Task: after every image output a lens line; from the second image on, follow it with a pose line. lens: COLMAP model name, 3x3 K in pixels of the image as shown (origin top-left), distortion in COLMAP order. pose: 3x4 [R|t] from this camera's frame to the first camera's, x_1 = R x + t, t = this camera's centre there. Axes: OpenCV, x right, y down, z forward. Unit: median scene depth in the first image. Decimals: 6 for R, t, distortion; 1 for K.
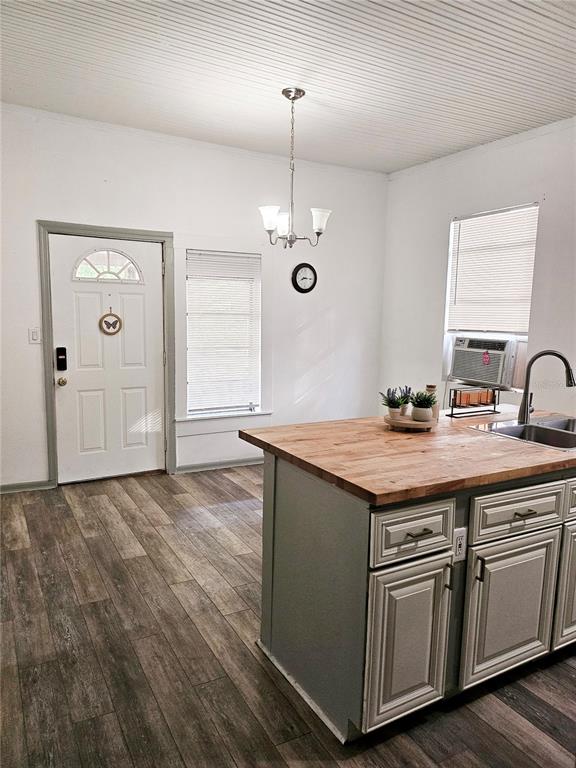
lens RADIAL K [[544.4, 0, 285.7], [0, 544.4, 386.1], [0, 0, 1]] dist [0.000101, -0.004358]
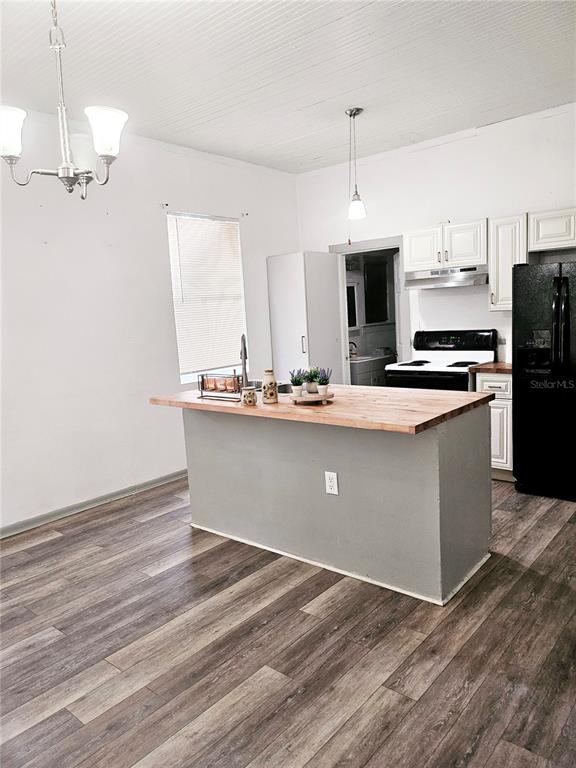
lens RADIAL K [[544.4, 0, 285.8], [0, 544.4, 381.9], [0, 0, 1]] dist [0.000101, -0.004358]
pose [[-0.341007, -0.127153, 0.931422, -0.877138], [0.180875, 0.963422, 0.197742, -0.216064], [-0.922496, 0.235903, -0.305535, 1.494812]]
